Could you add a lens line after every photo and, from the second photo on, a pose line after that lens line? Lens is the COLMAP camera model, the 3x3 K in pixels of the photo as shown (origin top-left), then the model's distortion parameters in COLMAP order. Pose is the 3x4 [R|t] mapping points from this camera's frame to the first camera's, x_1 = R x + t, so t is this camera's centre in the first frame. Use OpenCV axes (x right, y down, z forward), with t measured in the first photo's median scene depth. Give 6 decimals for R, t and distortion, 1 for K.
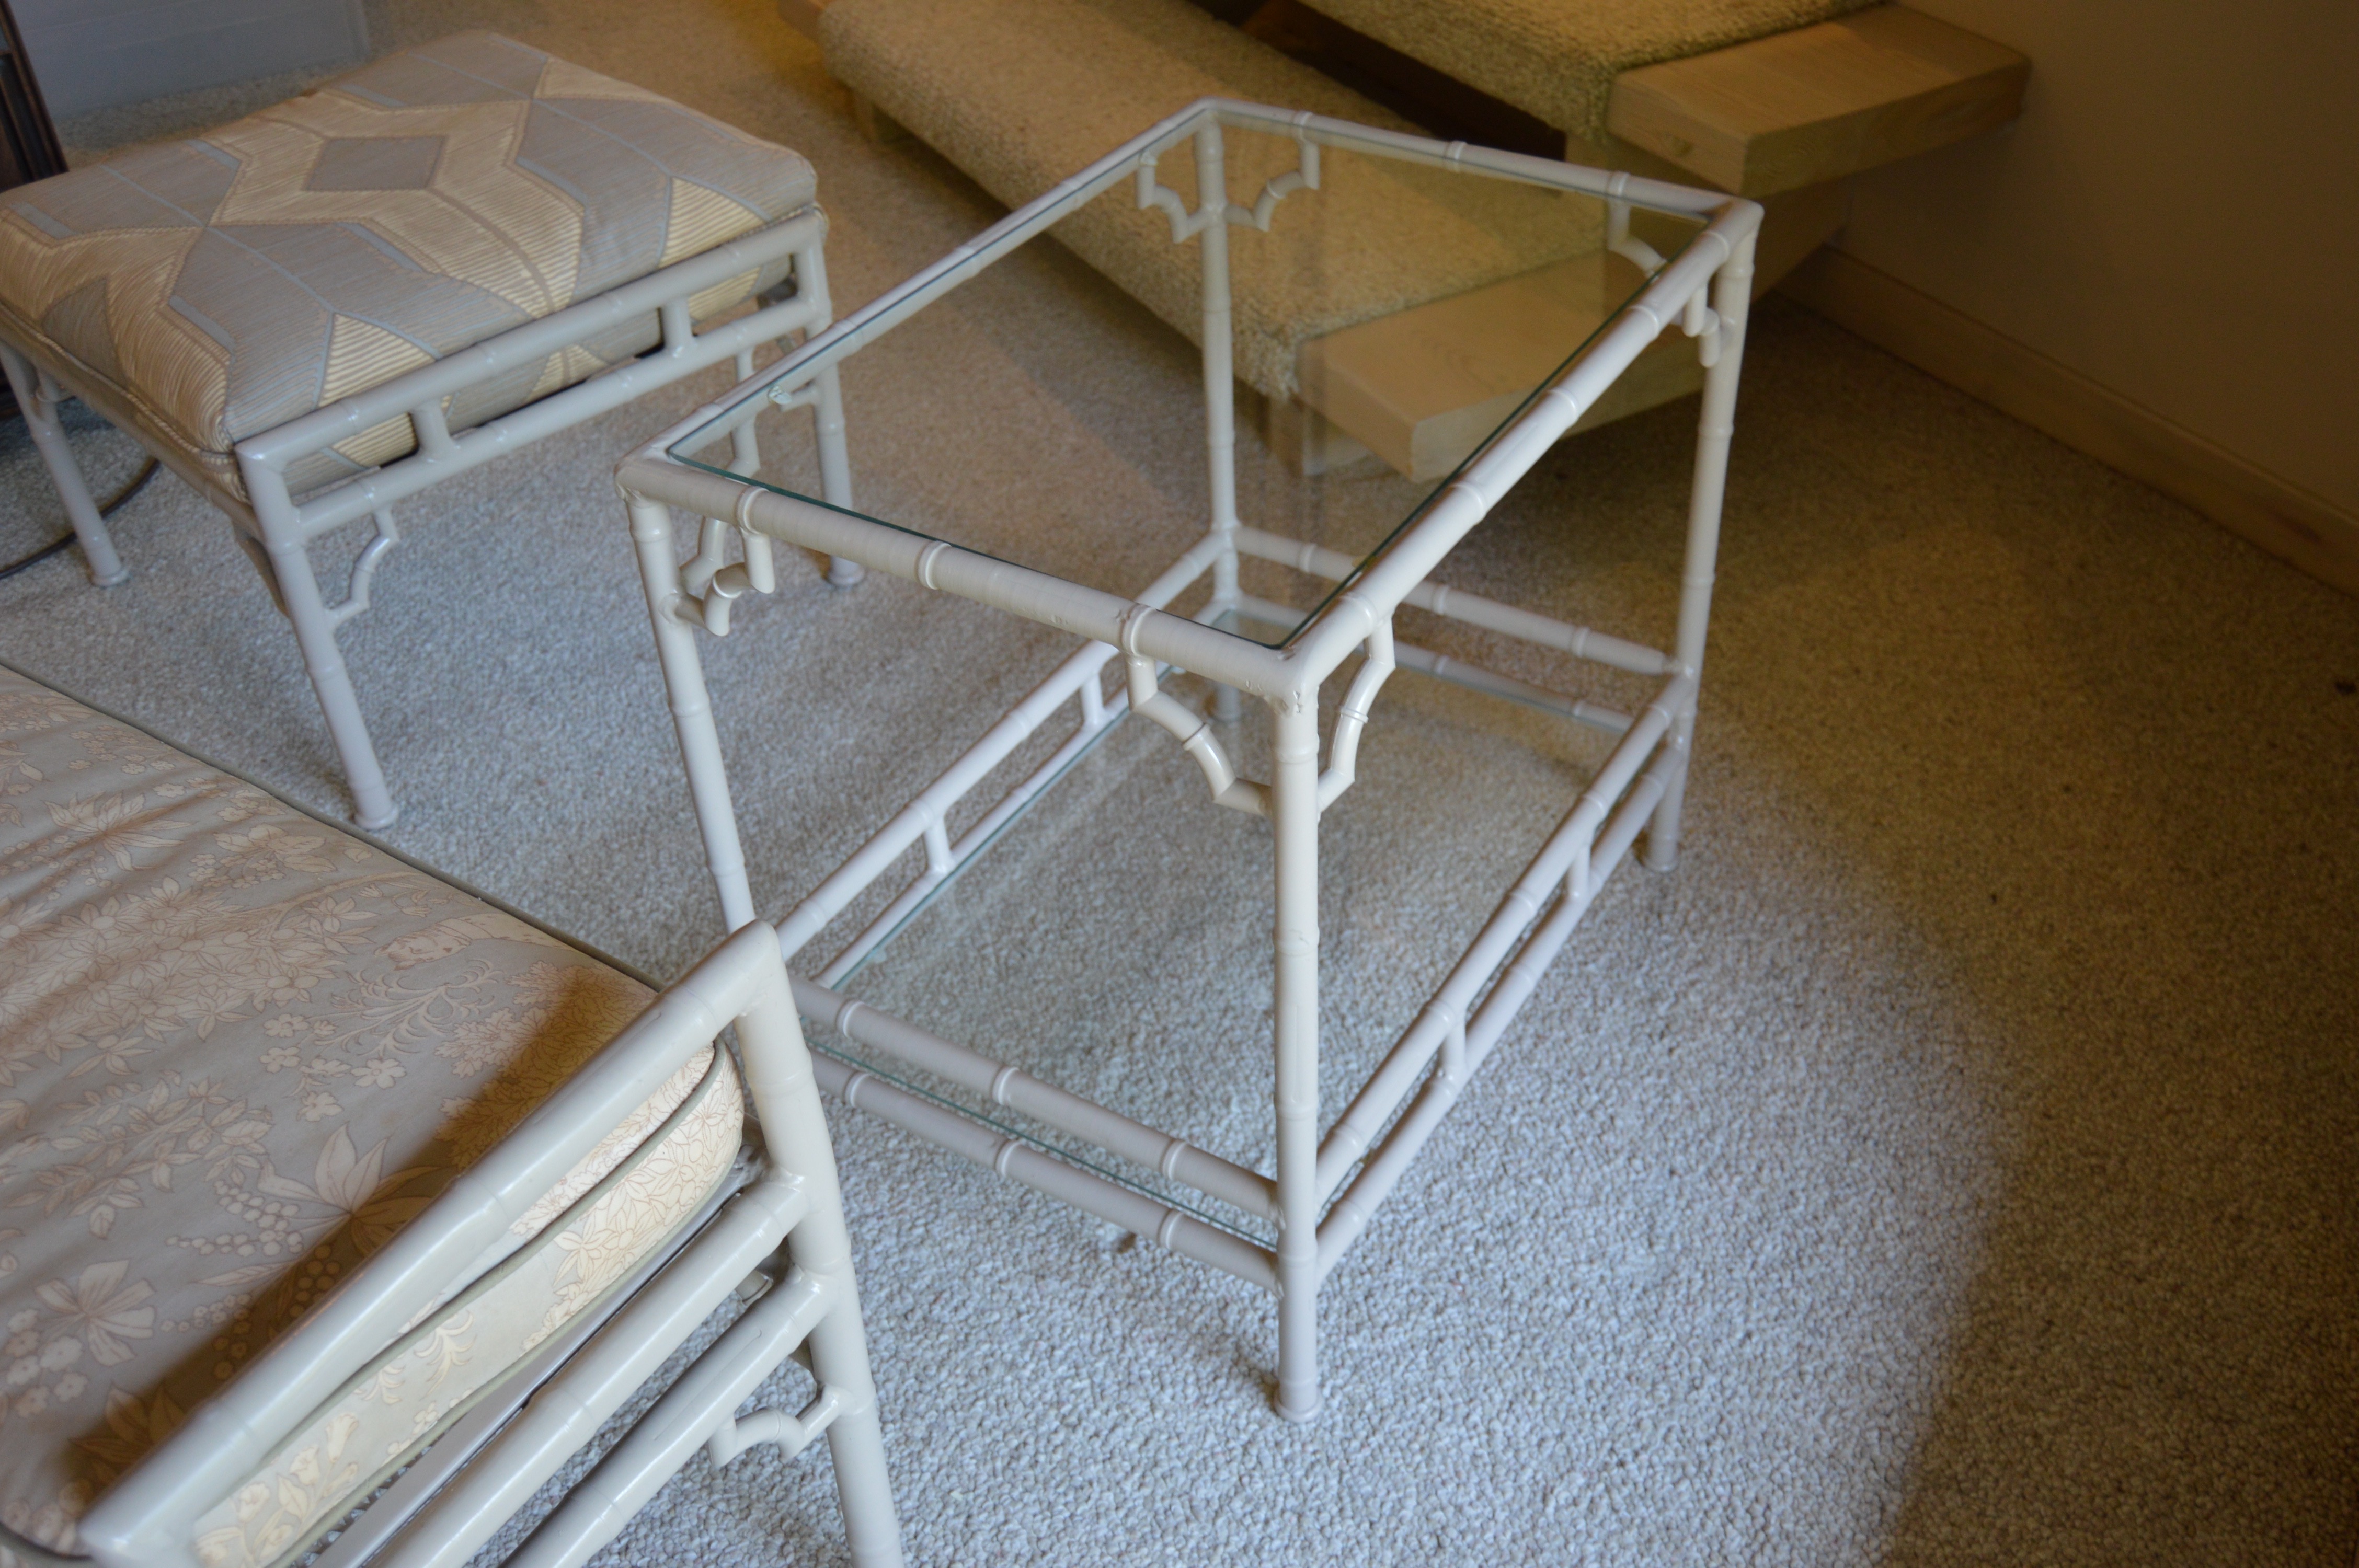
lens RADIAL K [[2060.4, 0, 1189.9], [0, 2060.4, 780.8], [0, 0, 1]] dist [-0.093067, 0.040769]
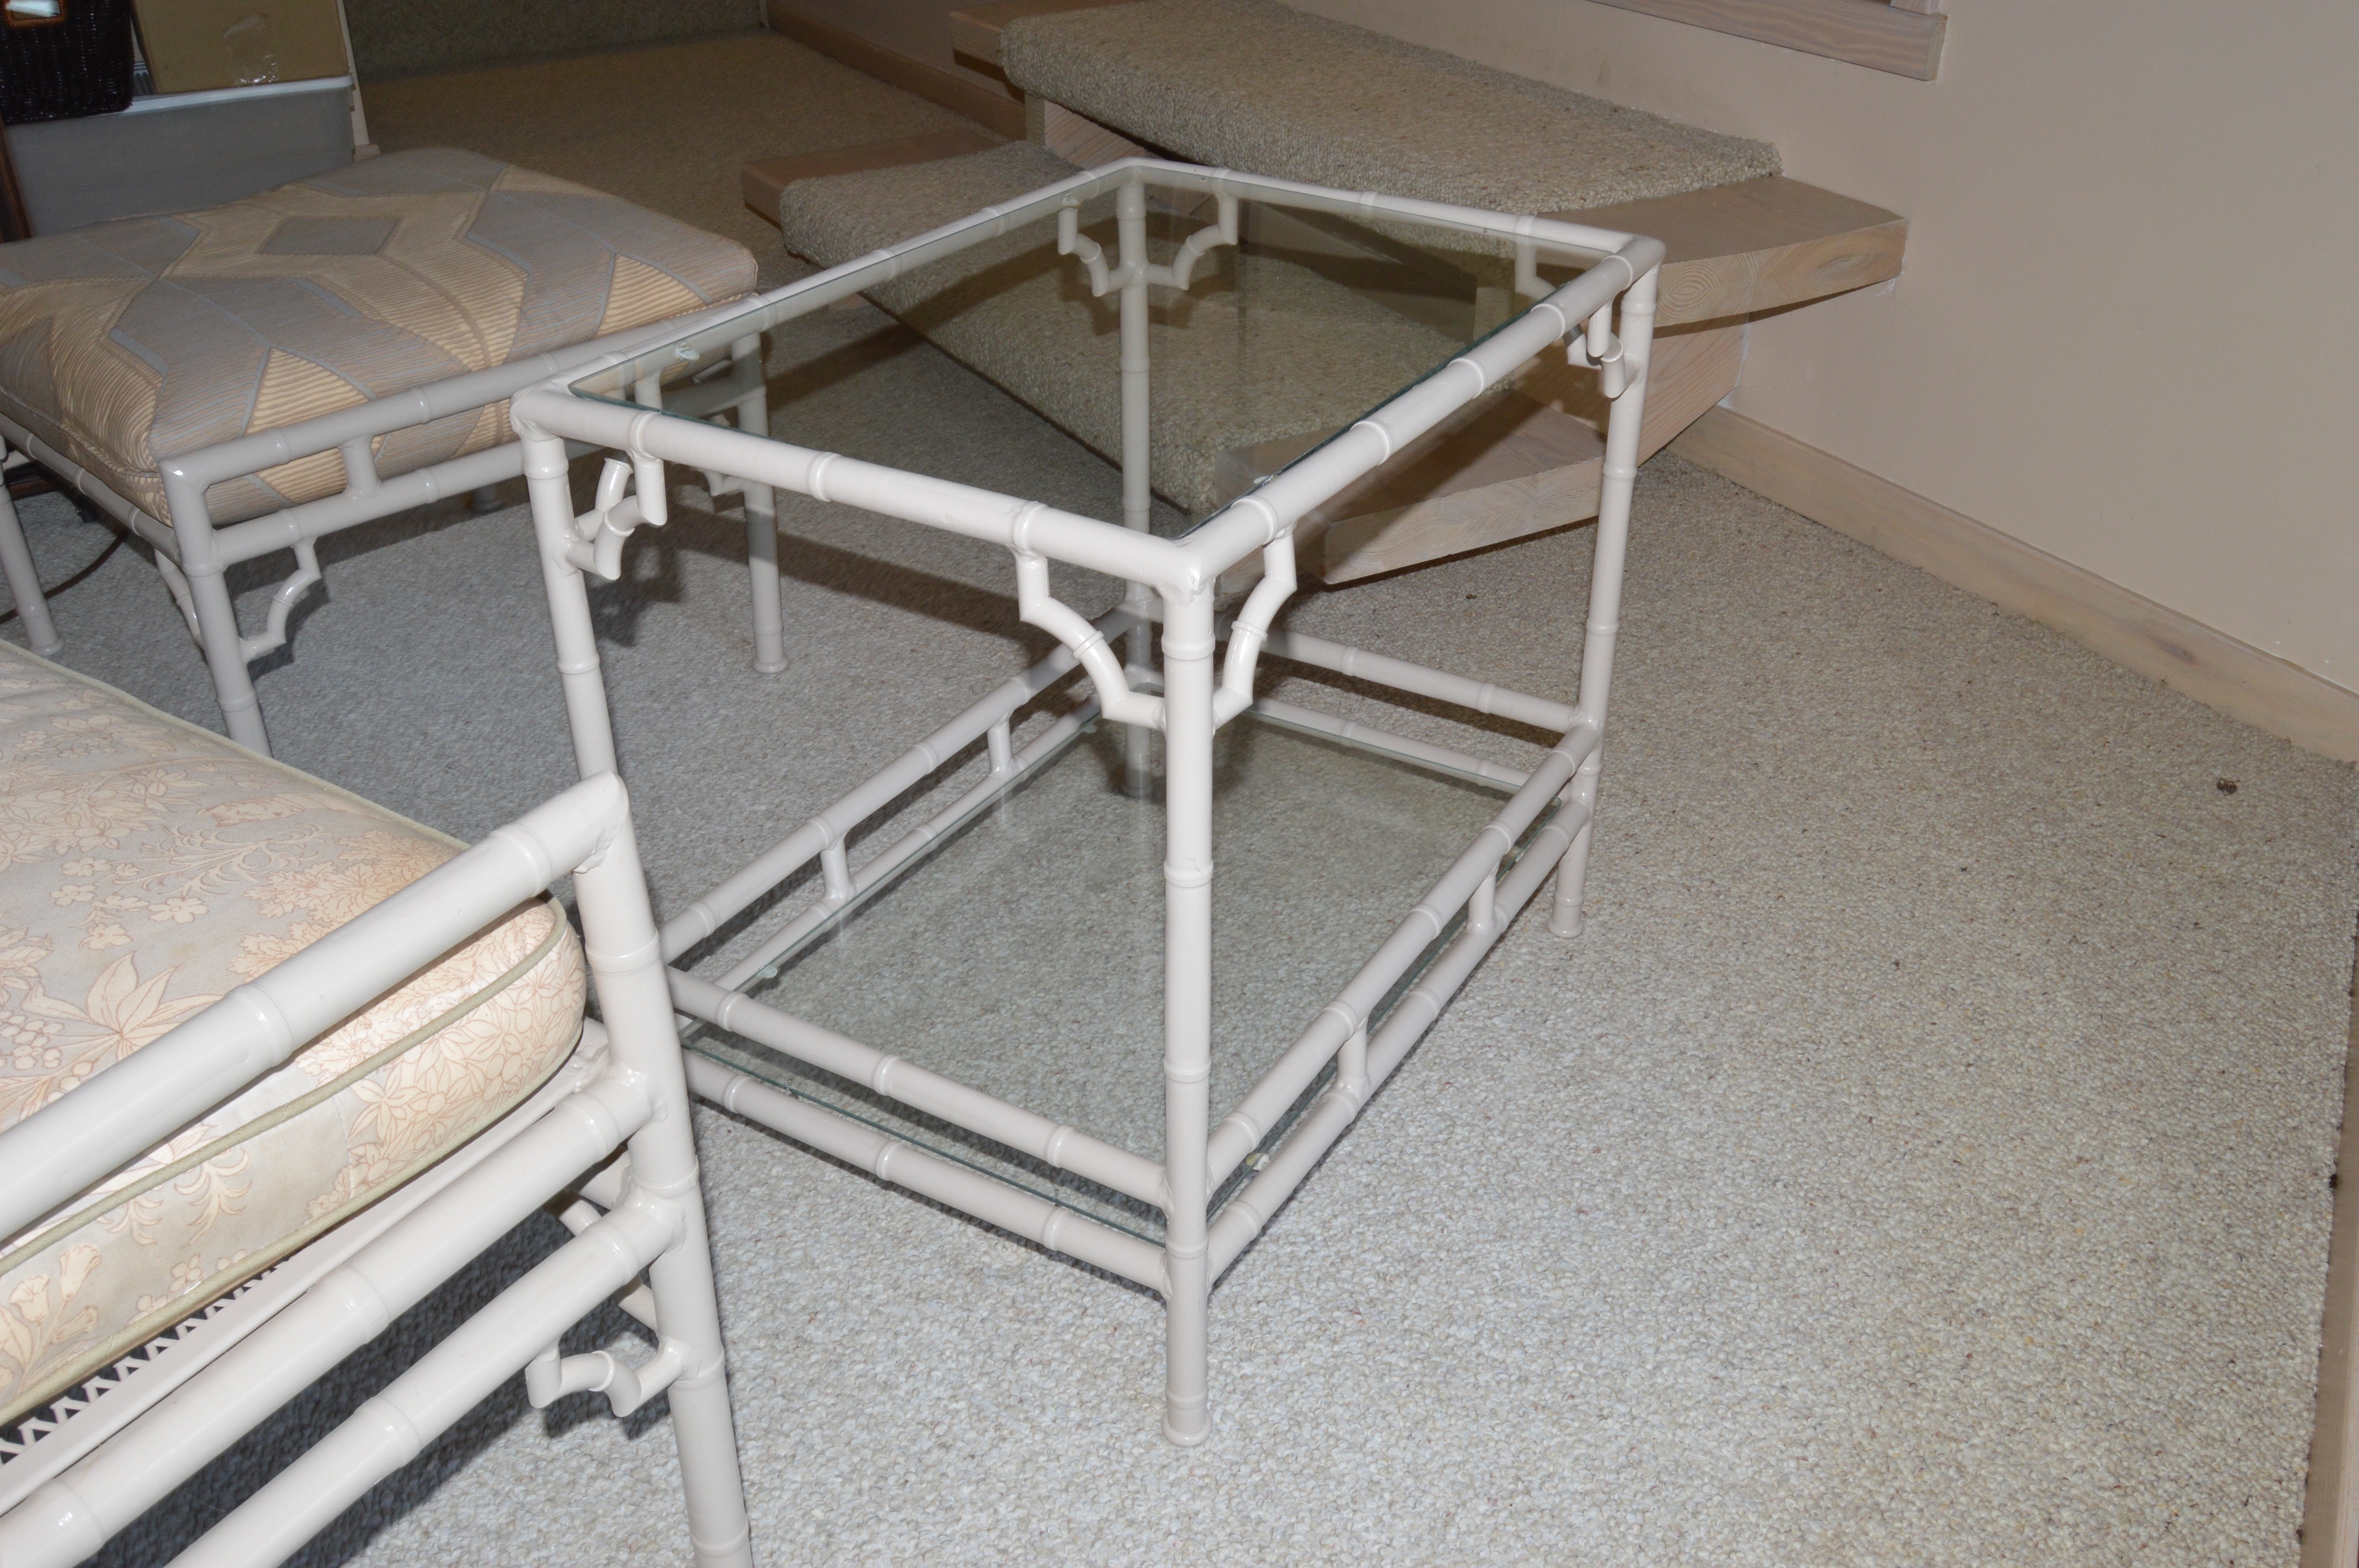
lens RADIAL K [[1933.6, 0, 1186.2], [0, 1933.6, 786.5], [0, 0, 1]] dist [-0.098361, 0.041941]
pose [[0.999177, 0.025948, 0.031186, 0.016819], [-0.021980, 0.992355, -0.121439, 0.112997], [-0.034099, 0.120654, 0.992109, 0.082247]]
